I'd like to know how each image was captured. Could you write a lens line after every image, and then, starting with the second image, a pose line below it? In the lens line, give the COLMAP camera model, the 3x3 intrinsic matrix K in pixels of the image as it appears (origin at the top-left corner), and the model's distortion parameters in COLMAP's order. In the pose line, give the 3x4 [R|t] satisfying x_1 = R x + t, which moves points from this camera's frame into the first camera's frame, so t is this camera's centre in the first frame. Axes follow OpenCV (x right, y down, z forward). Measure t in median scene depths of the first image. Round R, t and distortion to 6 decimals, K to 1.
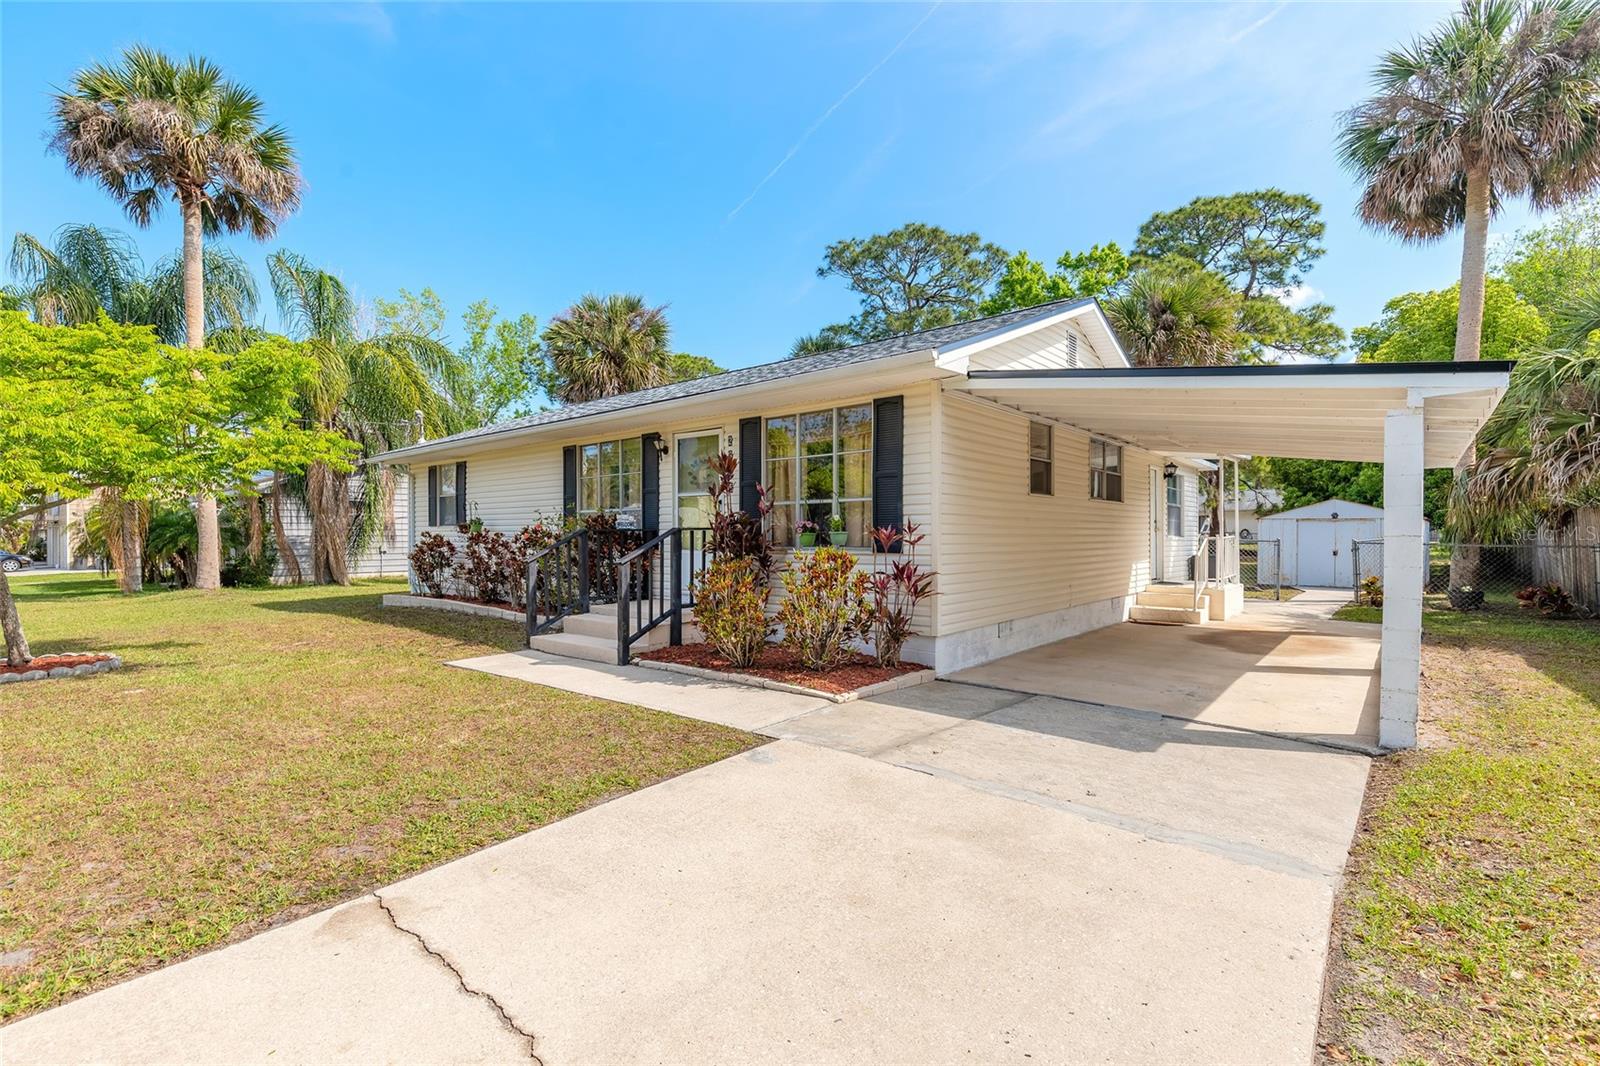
lens RADIAL K [[718.9, 0, 803.2], [0, 718.9, 535.0], [0, 0, 1]] dist [0.006511, -0.000797]
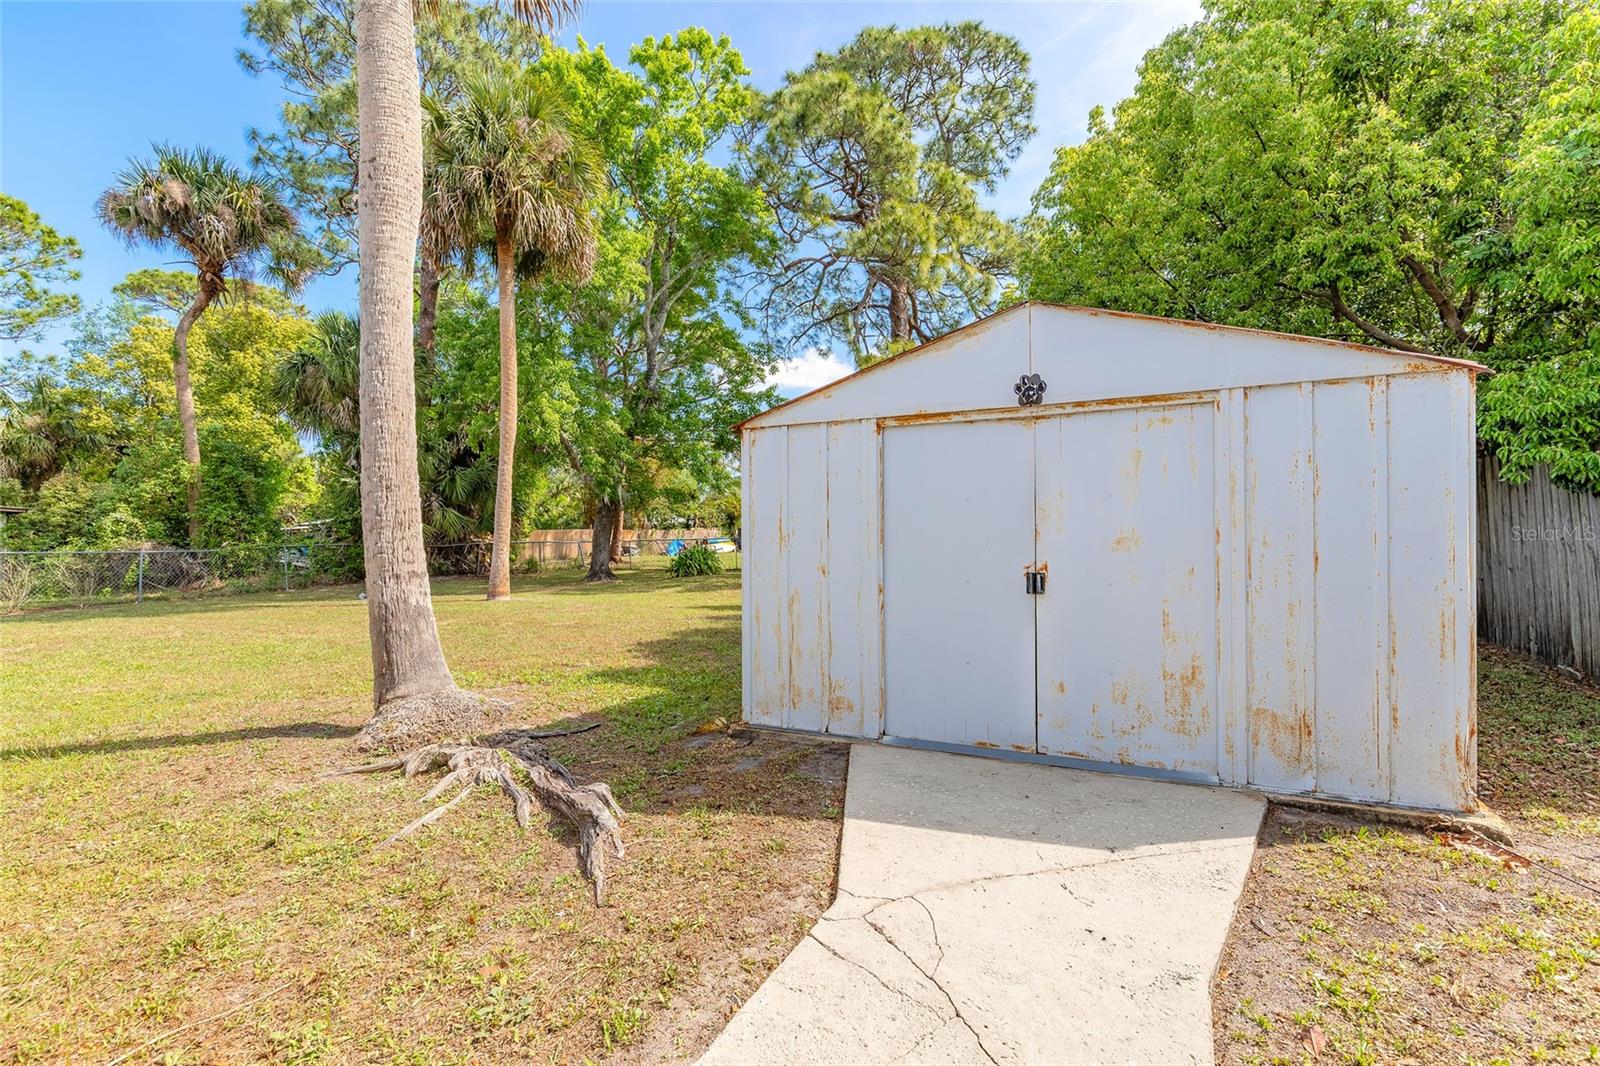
lens RADIAL K [[718.9, 0, 792.7], [0, 718.9, 536.6], [0, 0, 1]] dist [0.006511, -0.000797]
pose [[0.958259, -0.001881, 0.285896, 0.752943], [0.002234, 0.999997, -0.000910, 0.015120], [-0.285894, 0.001511, 0.958260, 1.010835]]
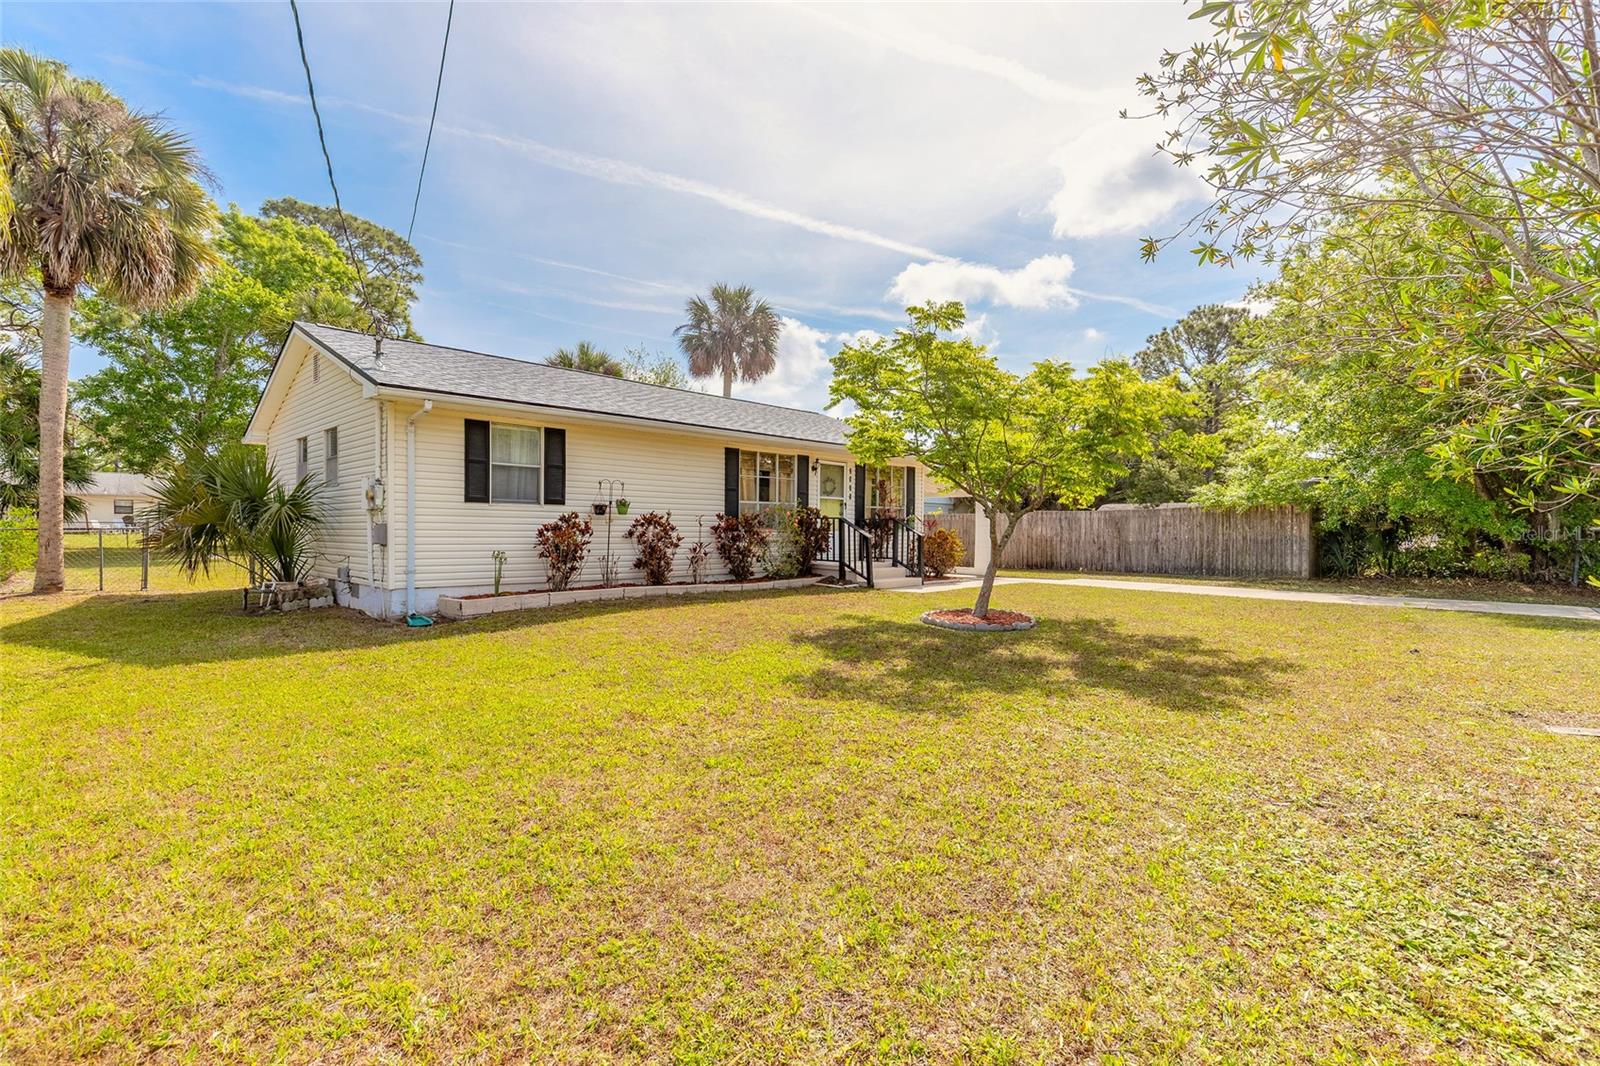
lens RADIAL K [[718.9, 0, 786.5], [0, 718.9, 527.4], [0, 0, 1]] dist [0.006511, -0.000797]
pose [[0.097243, 0.001944, 0.995259, -1.249997], [-0.010824, 0.999941, -0.000895, 0.010840], [-0.995202, -0.010686, 0.097258, 0.629517]]
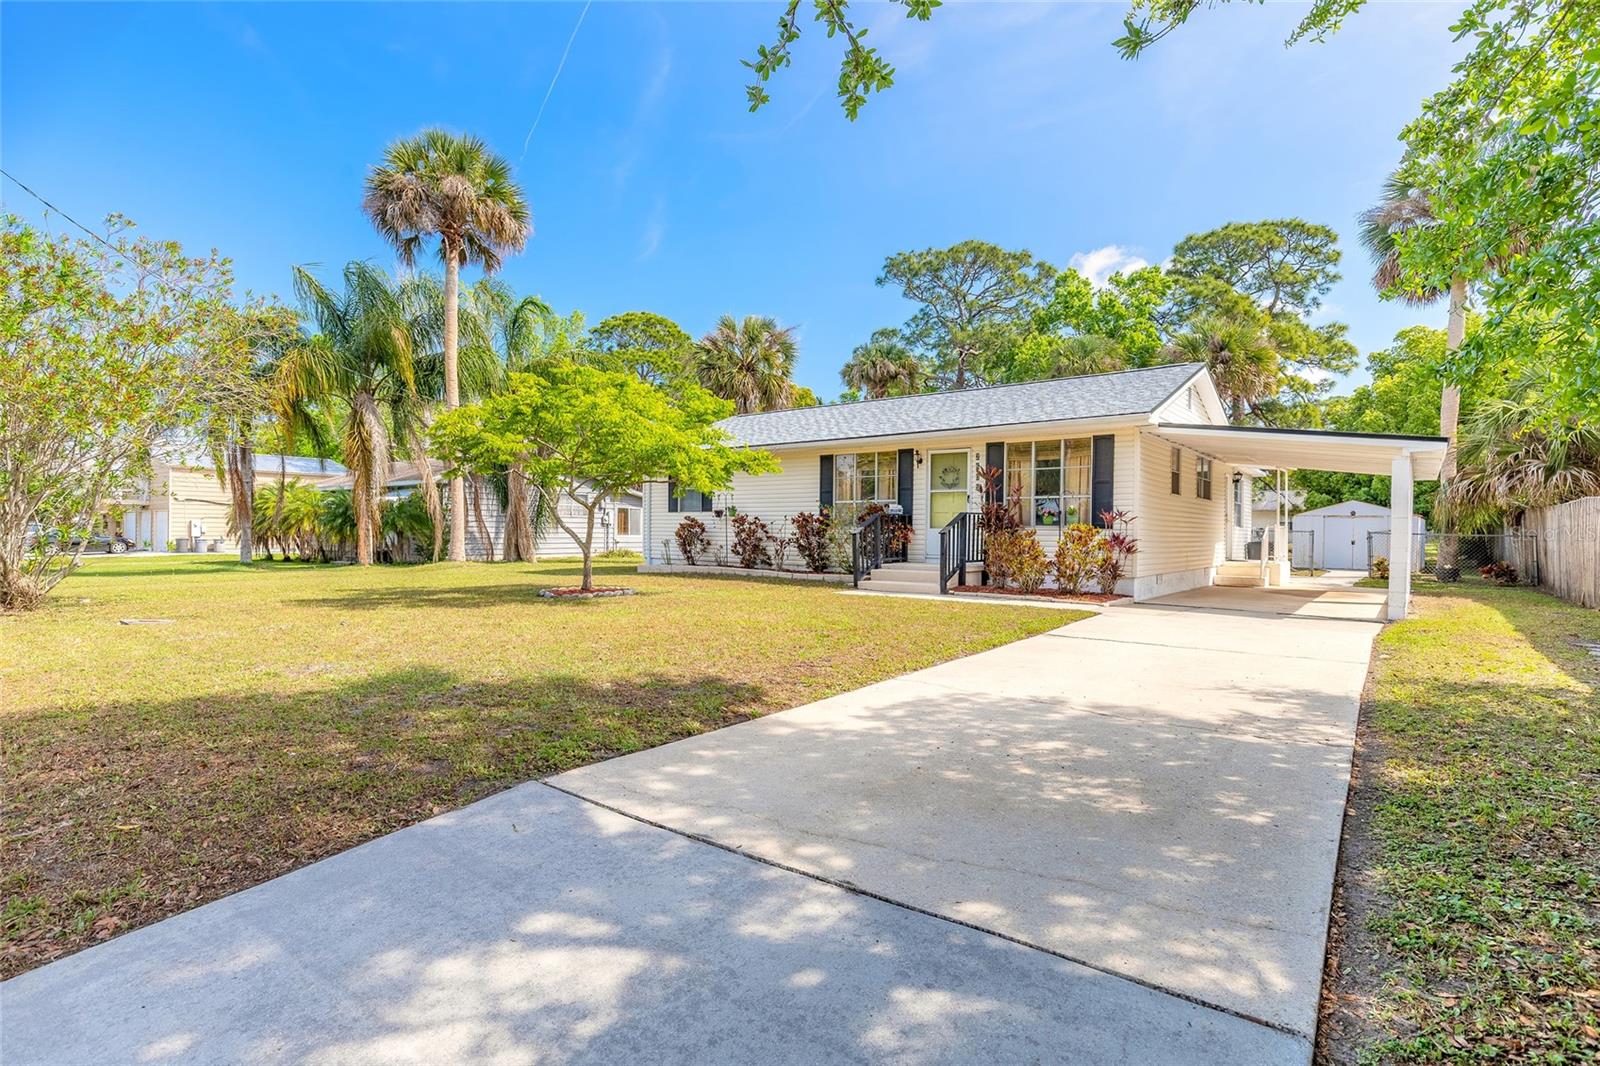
lens RADIAL K [[776.8, 0, 807.9], [0, 776.8, 532.8], [0, 0, 1]] dist [0.000182, -0.002295]
pose [[0.999336, 0.012151, 0.034345, -0.331268], [-0.012167, 0.999926, 0.000244, 0.022552], [-0.034340, -0.000662, 0.999410, -0.410587]]
